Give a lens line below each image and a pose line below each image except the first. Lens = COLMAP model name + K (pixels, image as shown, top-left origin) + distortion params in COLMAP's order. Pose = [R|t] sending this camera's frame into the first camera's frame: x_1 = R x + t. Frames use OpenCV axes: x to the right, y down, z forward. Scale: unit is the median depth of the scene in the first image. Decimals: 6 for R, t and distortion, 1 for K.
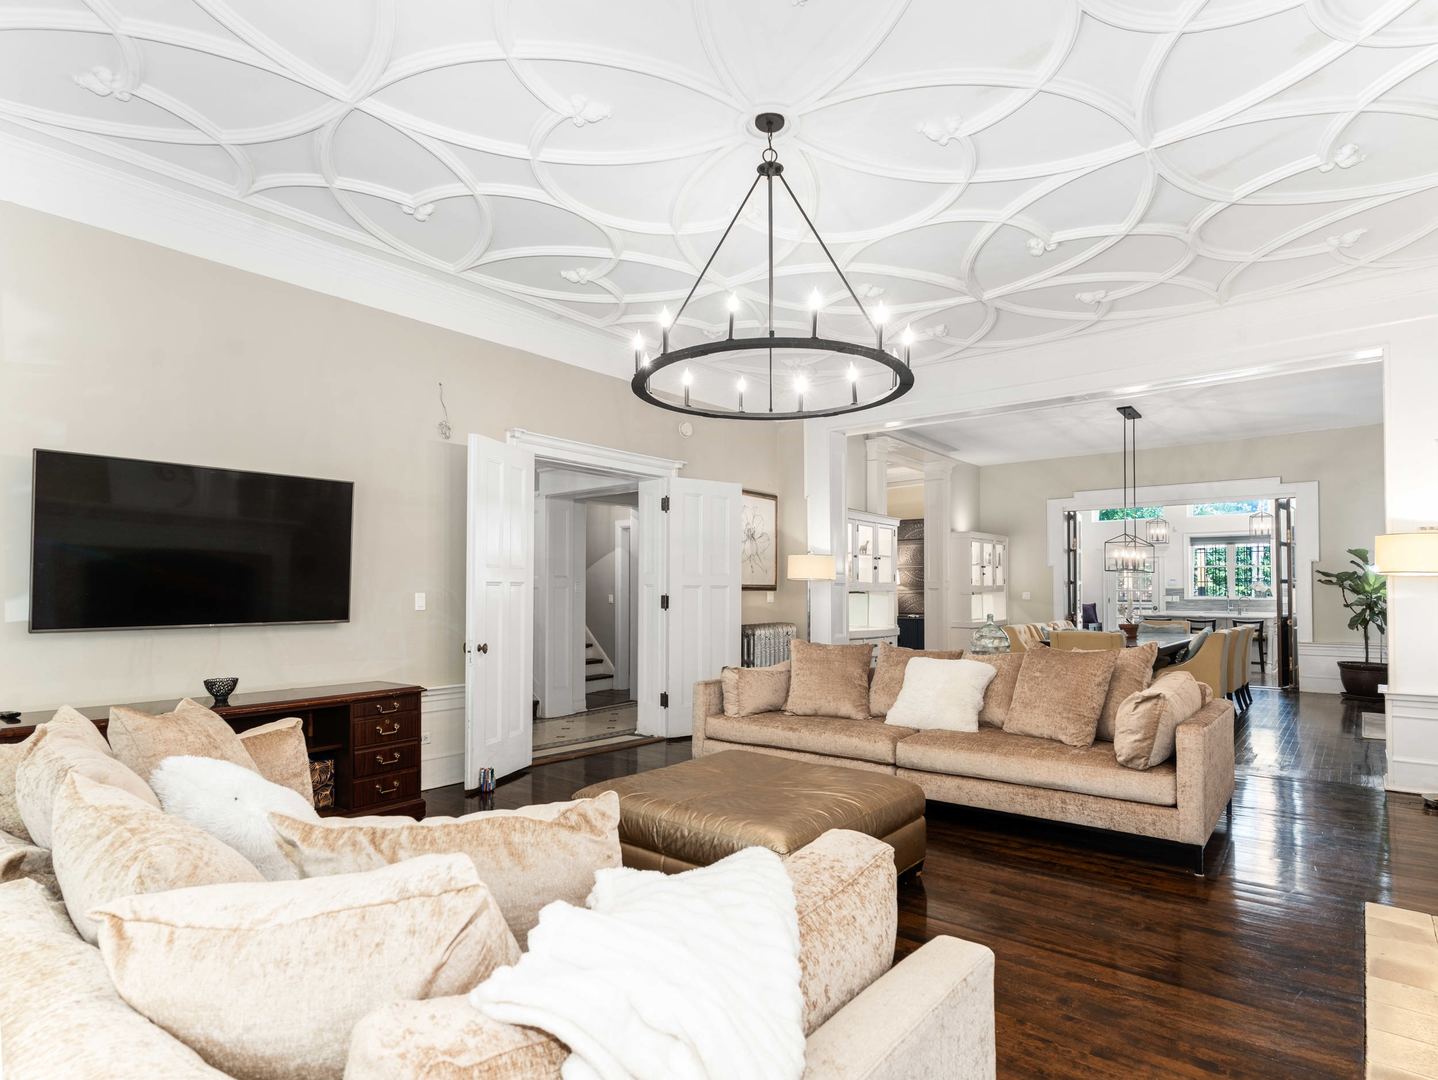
lens RADIAL K [[776.1, 0, 746.4], [0, 776.1, 589.4], [0, 0, 1]] dist [0.005045, 0.001545]
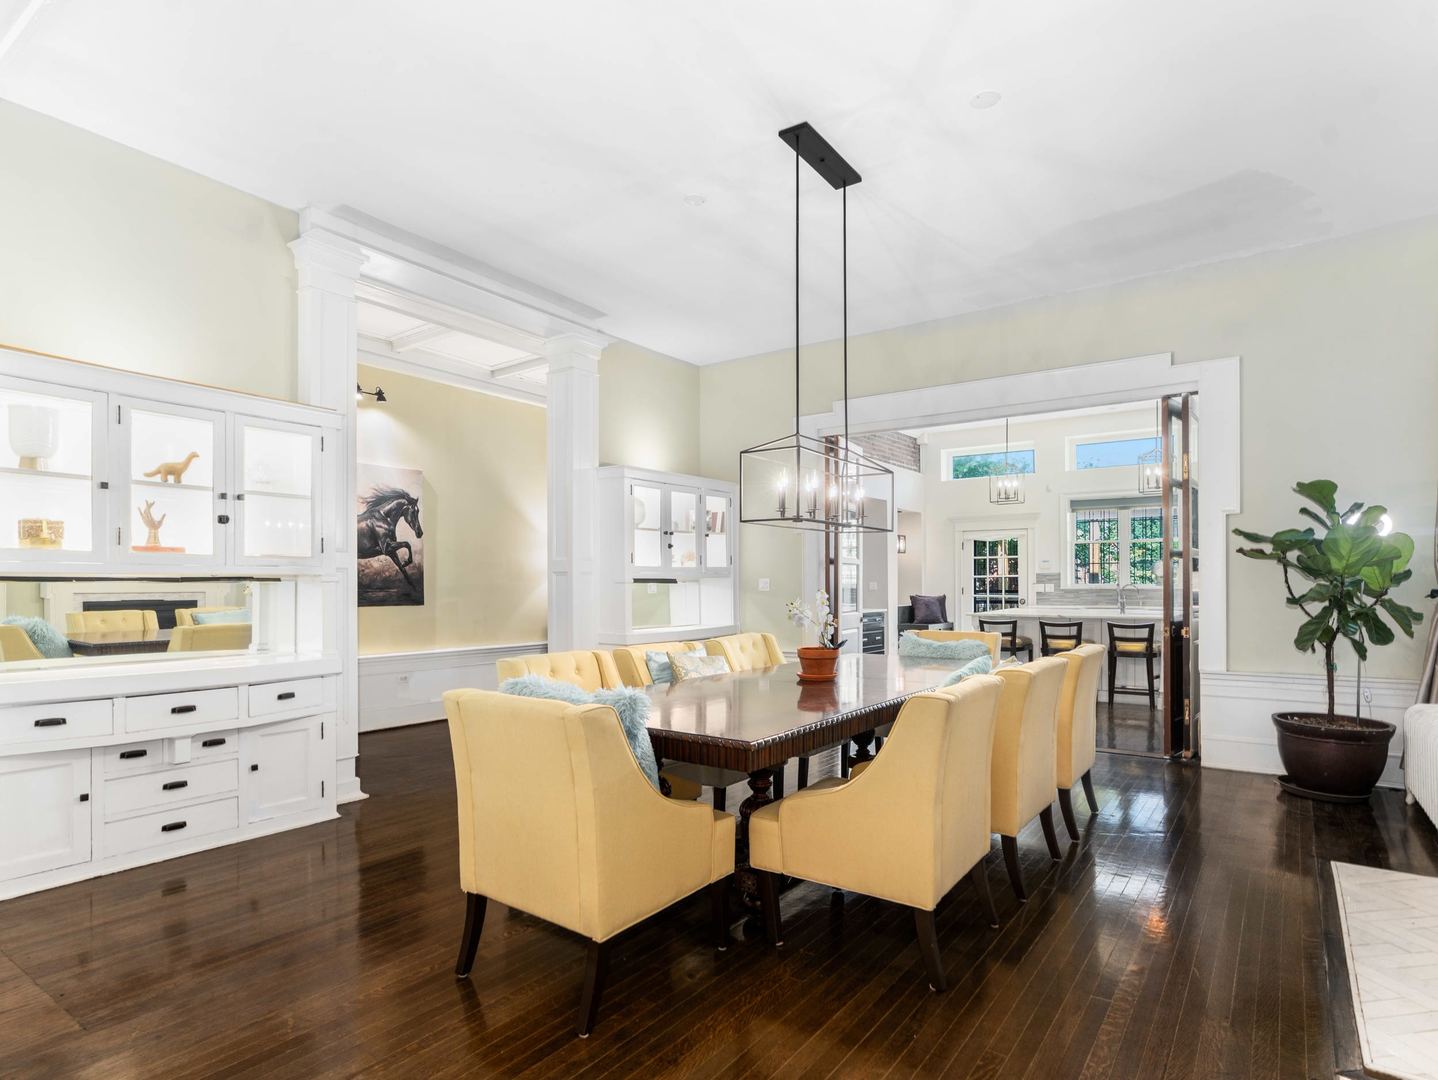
lens RADIAL K [[823.9, 0, 722.7], [0, 823.9, 599.3], [0, 0, 1]] dist [-0.004284, -0.001076]
pose [[0.997498, -0.007912, 0.070252, 0.371122], [0.006227, 0.999689, 0.024166, 0.005136], [-0.070421, -0.023668, 0.997236, 0.501199]]
